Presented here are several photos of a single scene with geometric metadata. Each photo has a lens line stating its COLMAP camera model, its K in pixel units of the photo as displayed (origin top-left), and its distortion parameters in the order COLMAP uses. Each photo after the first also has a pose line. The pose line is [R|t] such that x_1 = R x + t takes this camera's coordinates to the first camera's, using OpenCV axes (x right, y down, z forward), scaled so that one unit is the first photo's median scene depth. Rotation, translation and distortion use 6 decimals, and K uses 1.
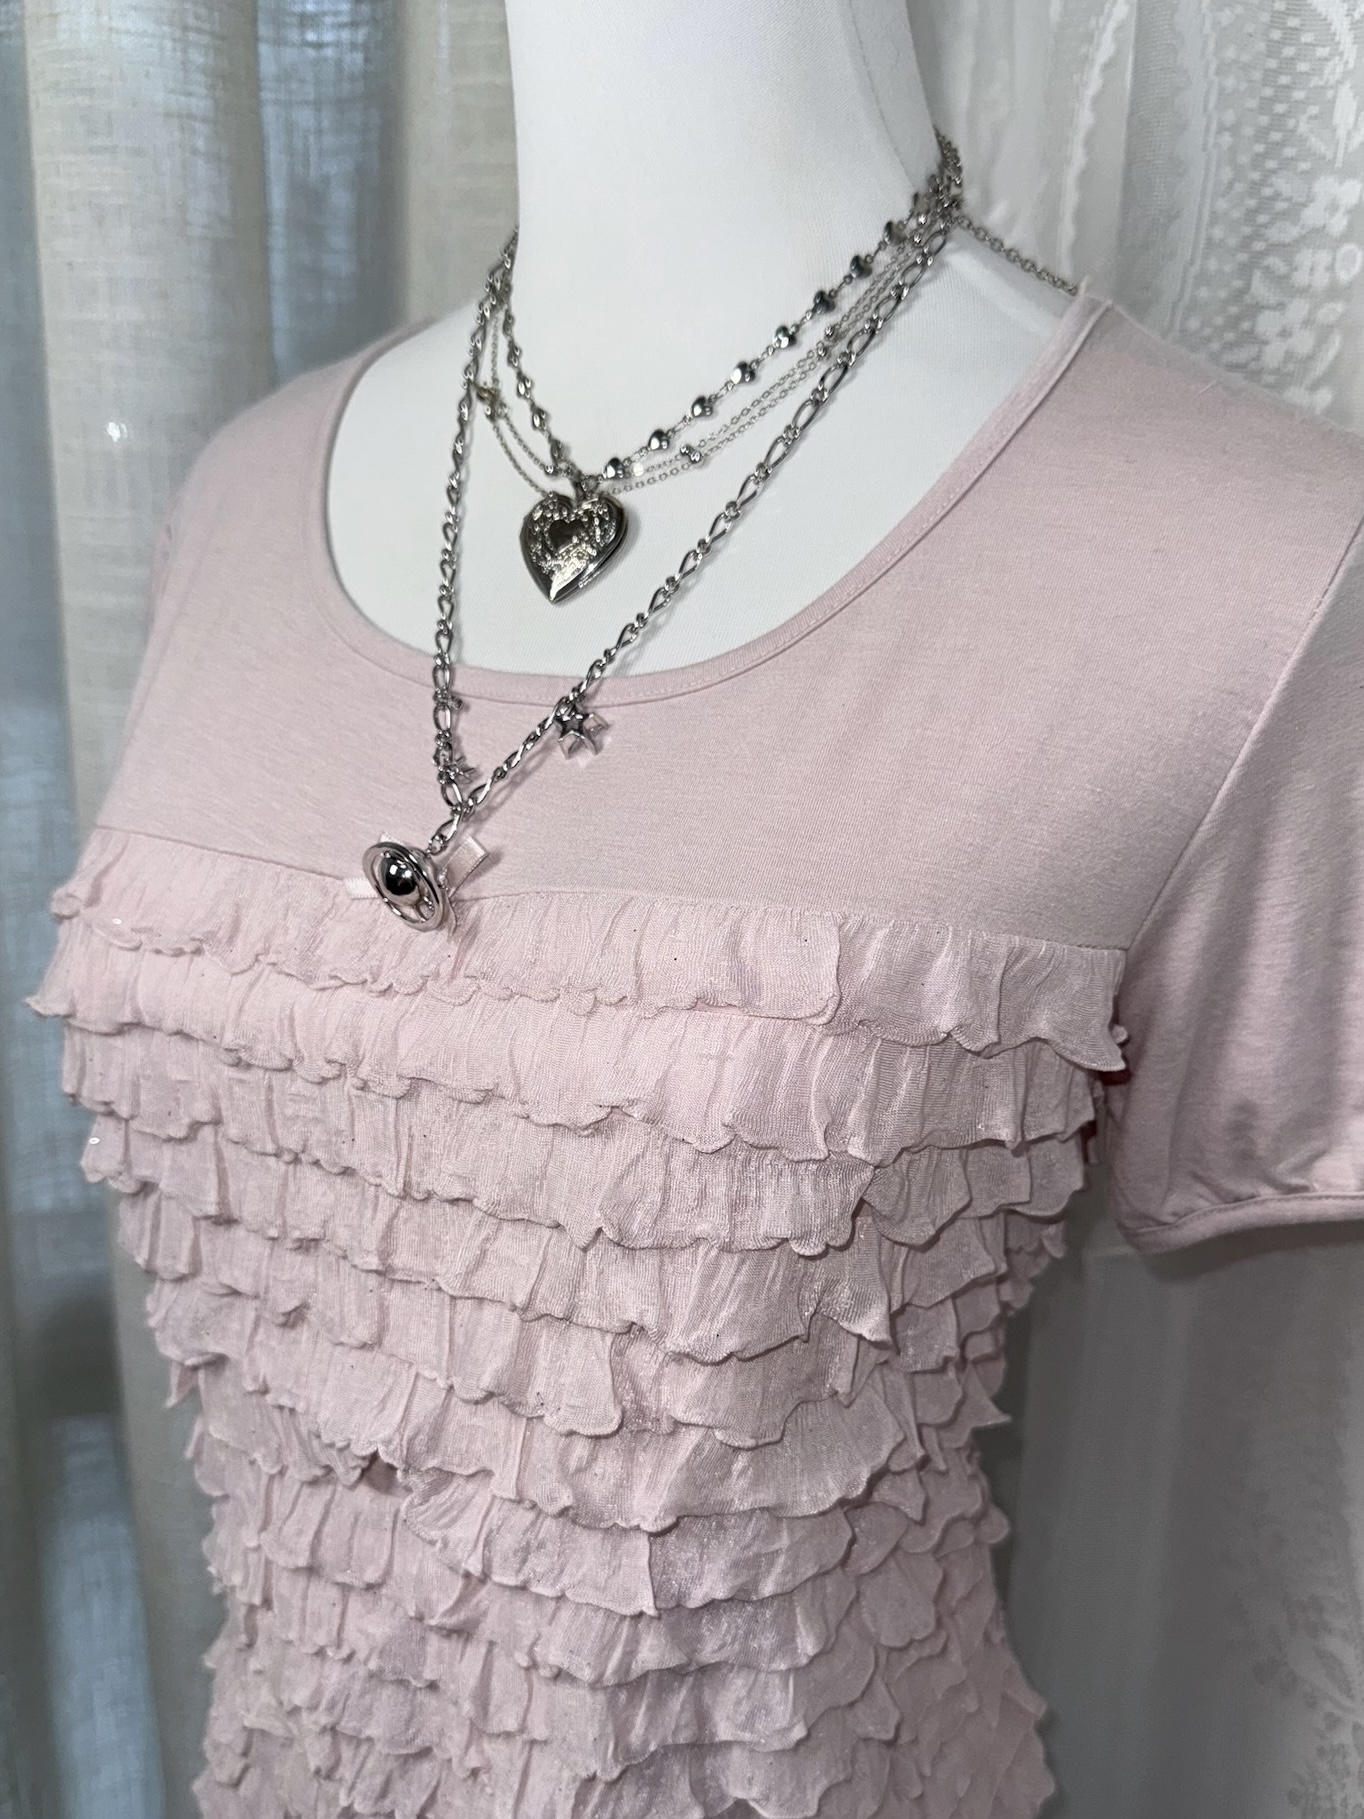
lens RADIAL K [[1714.7, 0, 655.1], [0, 1714.7, 1011.4], [0, 0, 1]] dist [-0.003034, -0.026944]
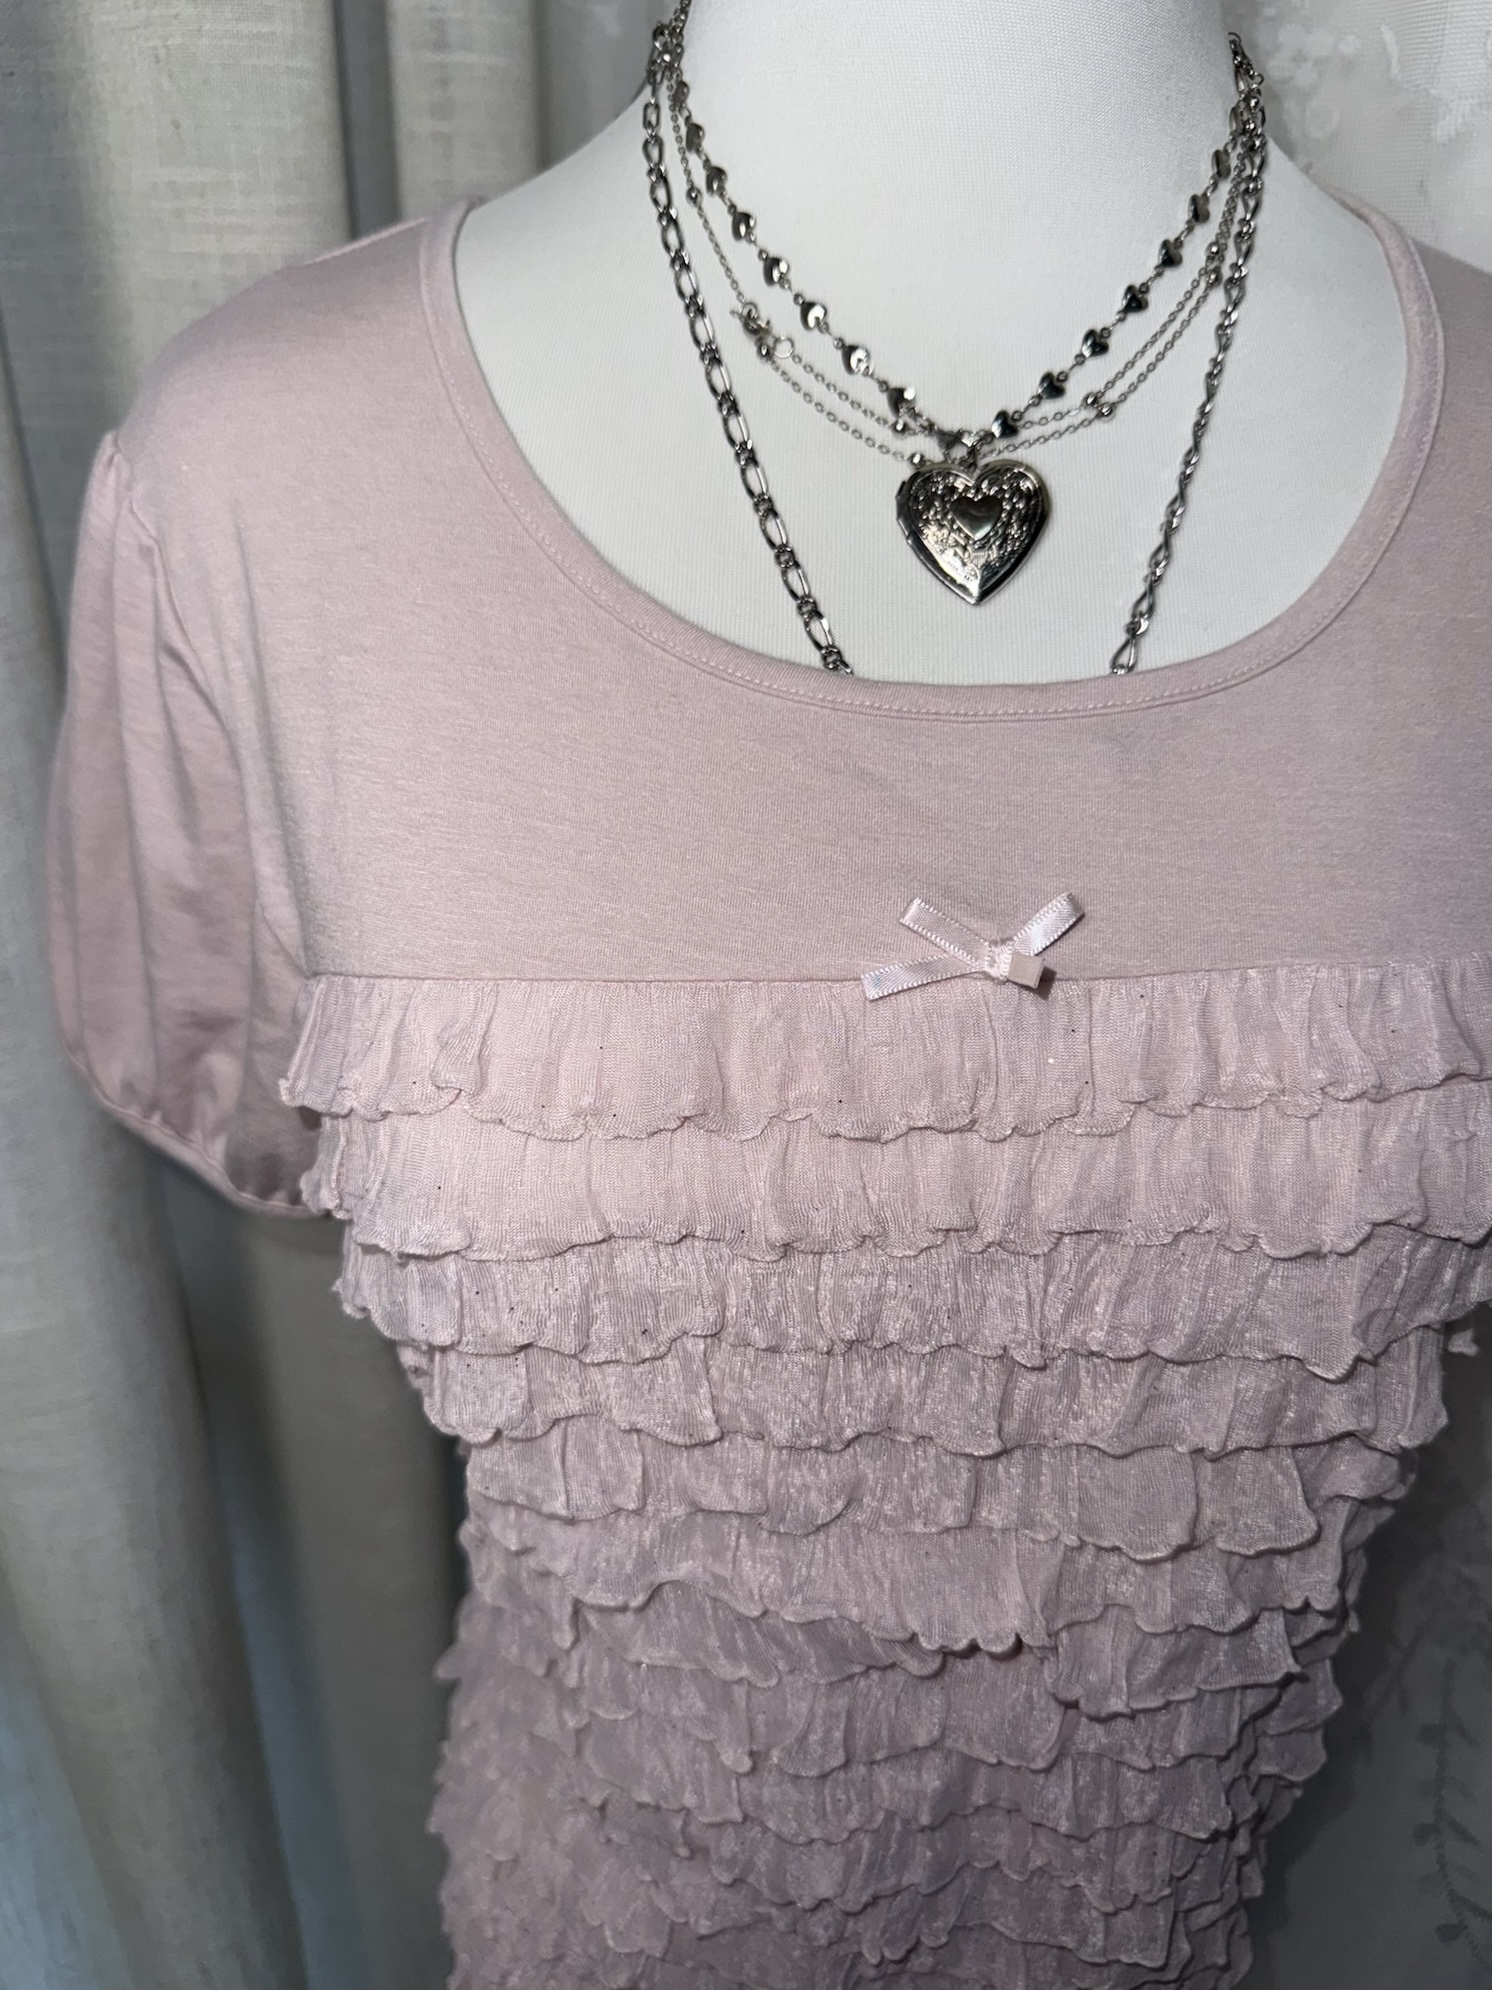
lens RADIAL K [[1482.9, 0, 746.0], [0, 1482.9, 995.0], [0, 0, 1]] dist [-0.004801, -0.004958]
pose [[0.872729, -0.226750, 0.432352, -0.488961], [0.163469, 0.970200, 0.178855, -0.198022], [-0.460024, -0.085416, 0.883789, 0.406496]]
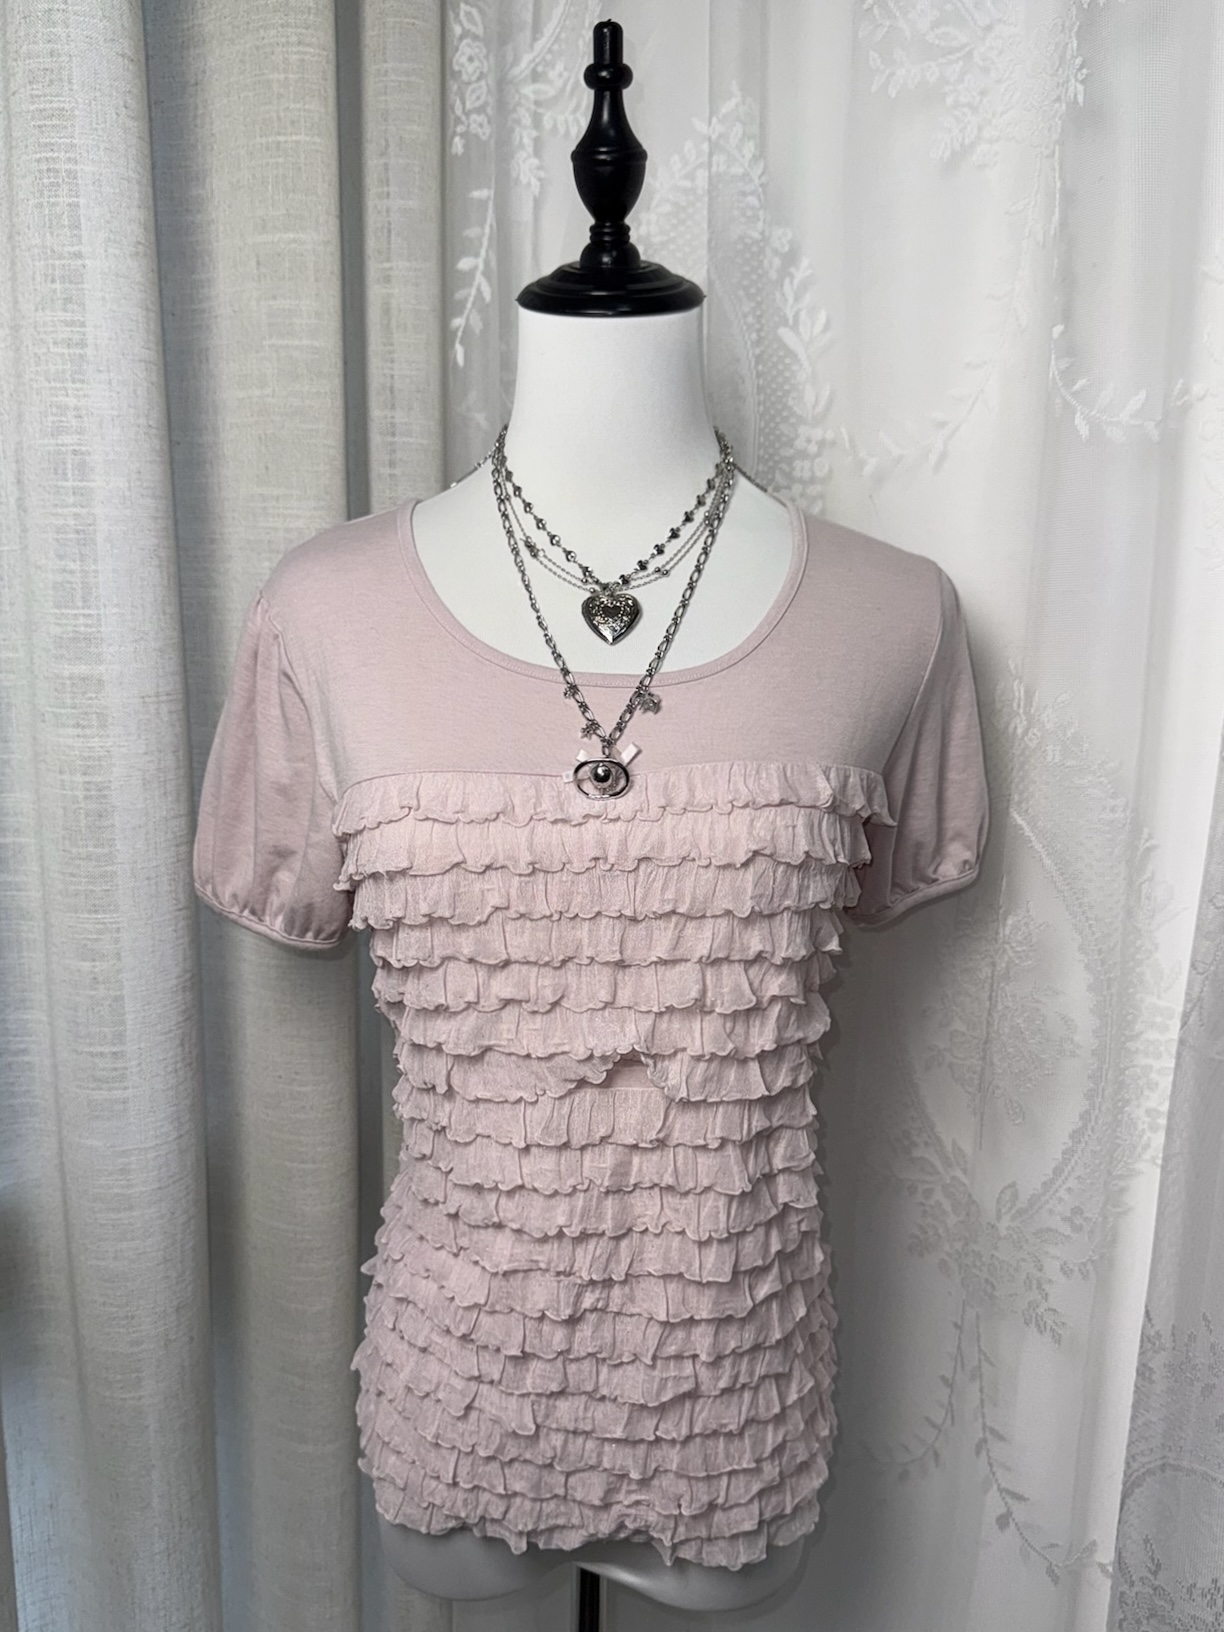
lens RADIAL K [[1538.4, 0, 587.8], [0, 1538.4, 907.4], [0, 0, 1]] dist [-0.003034, -0.026944]
pose [[0.879797, -0.133067, 0.456345, -0.958626], [0.168035, 0.985097, -0.036710, 0.135837], [-0.444659, 0.108979, 0.889045, -0.594679]]
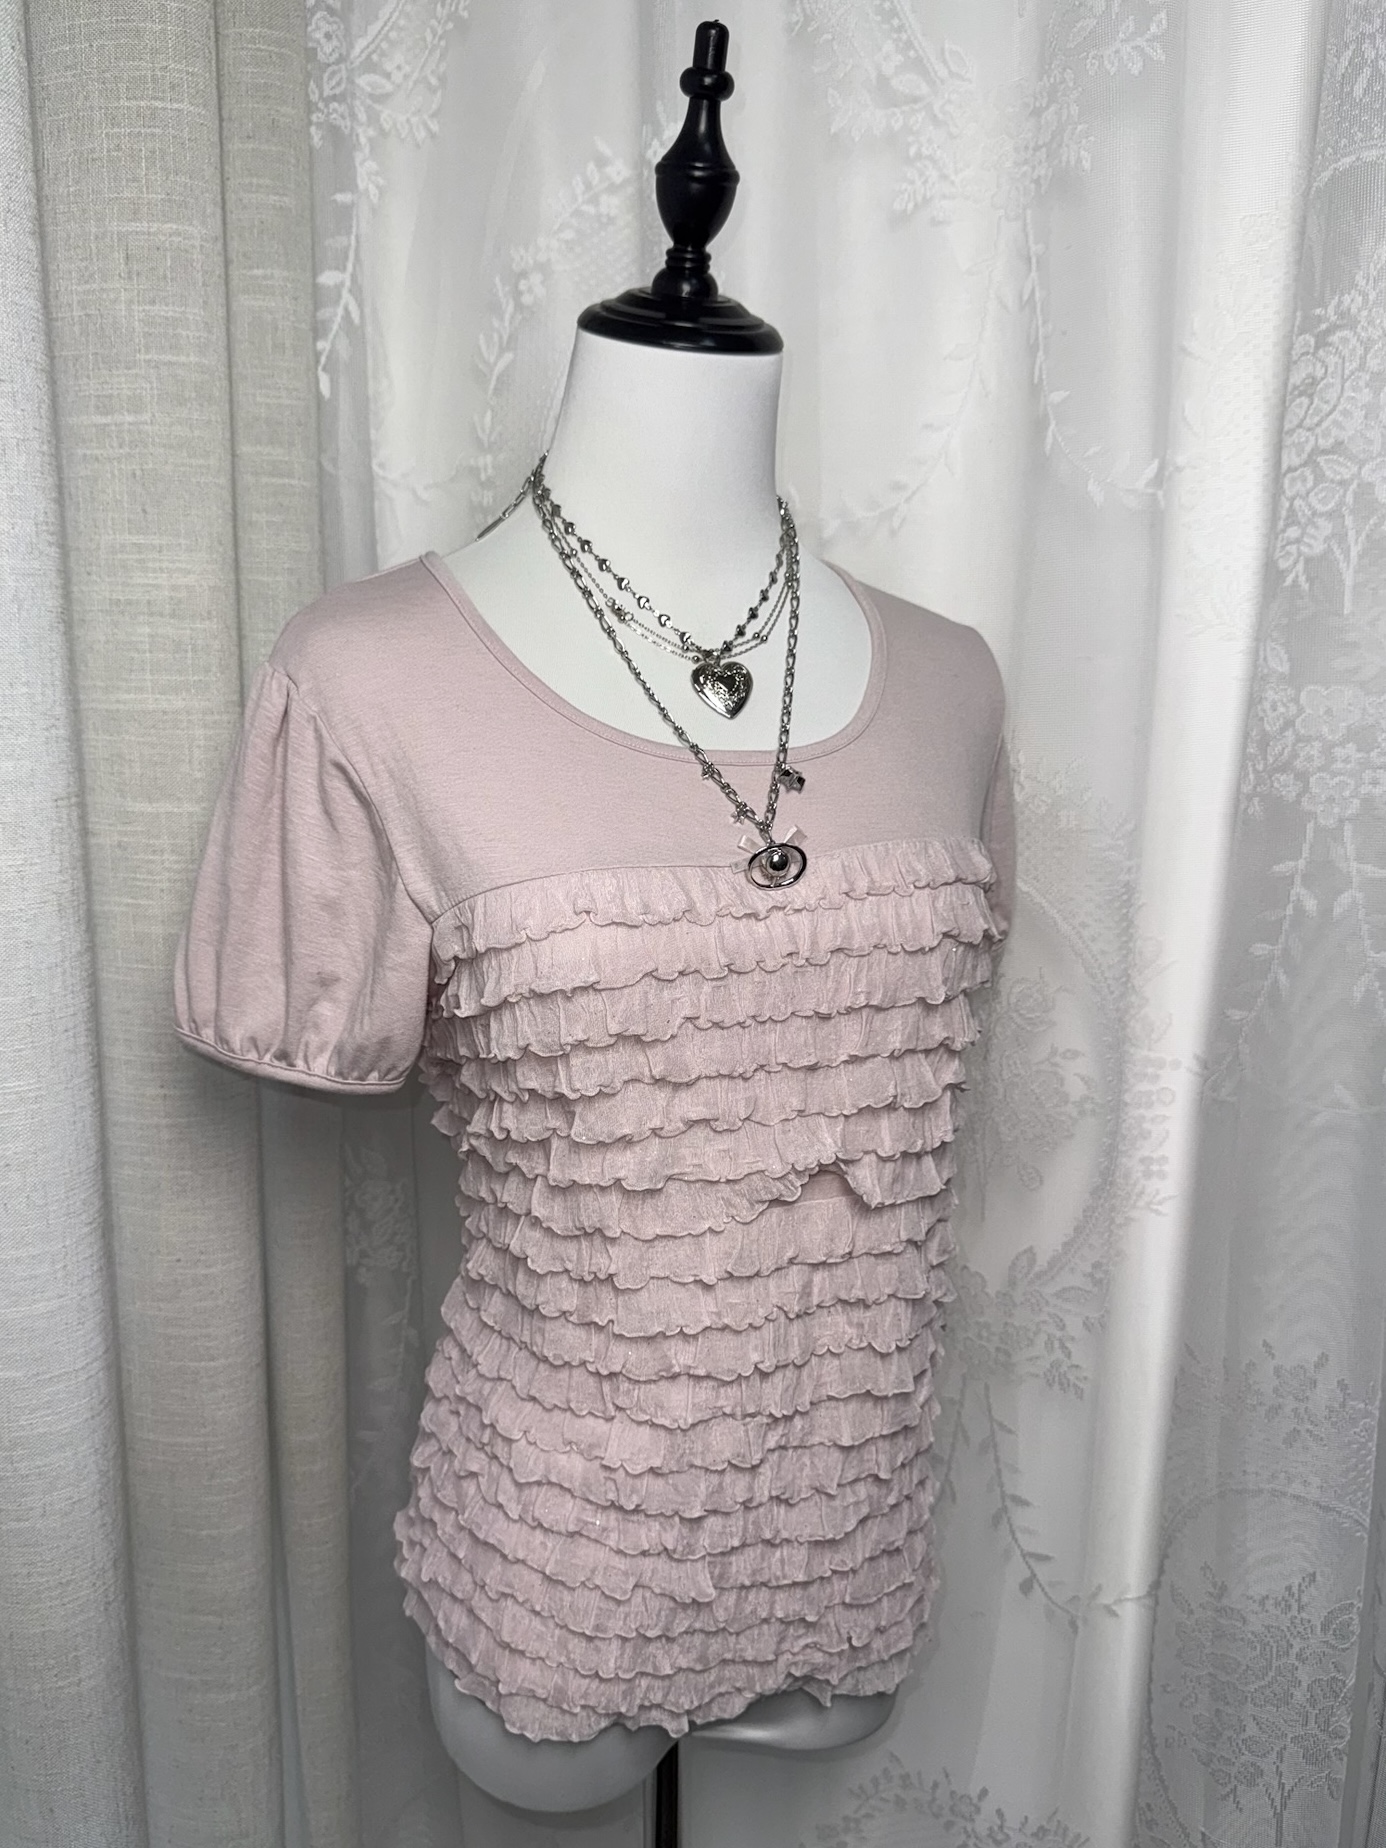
lens RADIAL K [[1641.7, 0, 692.9], [0, 1641.7, 1019.5], [0, 0, 1]] dist [-0.008036, -0.008190]
pose [[0.612412, -0.211230, 0.761796, -1.496541], [0.256364, 0.964630, 0.061380, -0.040817], [-0.747817, 0.157707, 0.644902, -0.073397]]
